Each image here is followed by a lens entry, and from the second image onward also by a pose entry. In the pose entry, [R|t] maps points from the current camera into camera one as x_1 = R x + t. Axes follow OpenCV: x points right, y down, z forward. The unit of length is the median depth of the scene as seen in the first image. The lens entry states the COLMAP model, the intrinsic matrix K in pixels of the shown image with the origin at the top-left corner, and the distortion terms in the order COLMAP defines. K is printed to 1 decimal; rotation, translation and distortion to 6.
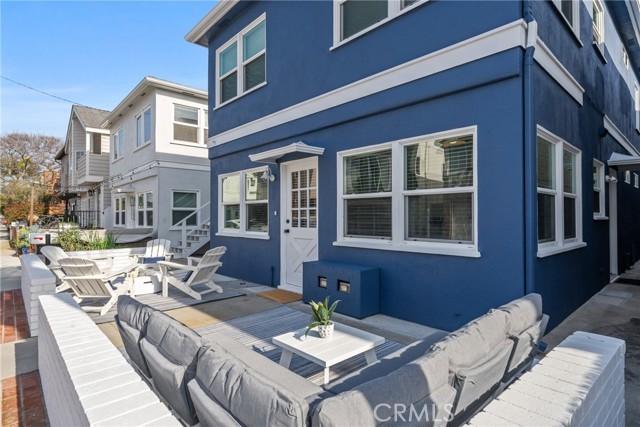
lens RADIAL K [[345.6, 0, 319.7], [0, 345.6, 214.2], [0, 0, 1]] dist [-0.001037, 0.000283]
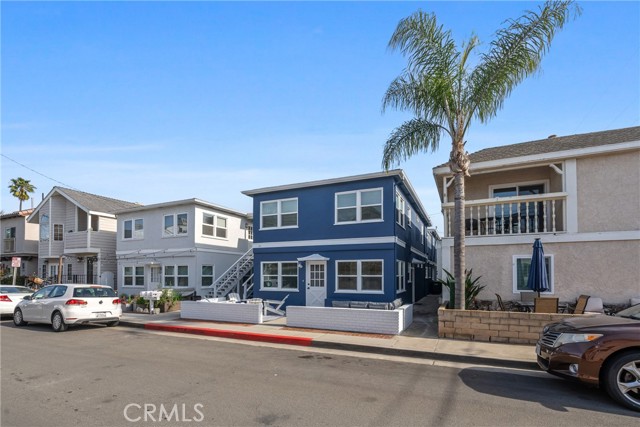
lens RADIAL K [[306.1, 0, 319.5], [0, 306.1, 269.7], [0, 0, 1]] dist [0.001086, -0.000002]
pose [[0.923100, 0.007462, 0.384488, -0.888094], [-0.004478, 0.999953, -0.008657, -0.066999], [-0.384535, 0.006269, 0.923089, -1.096516]]
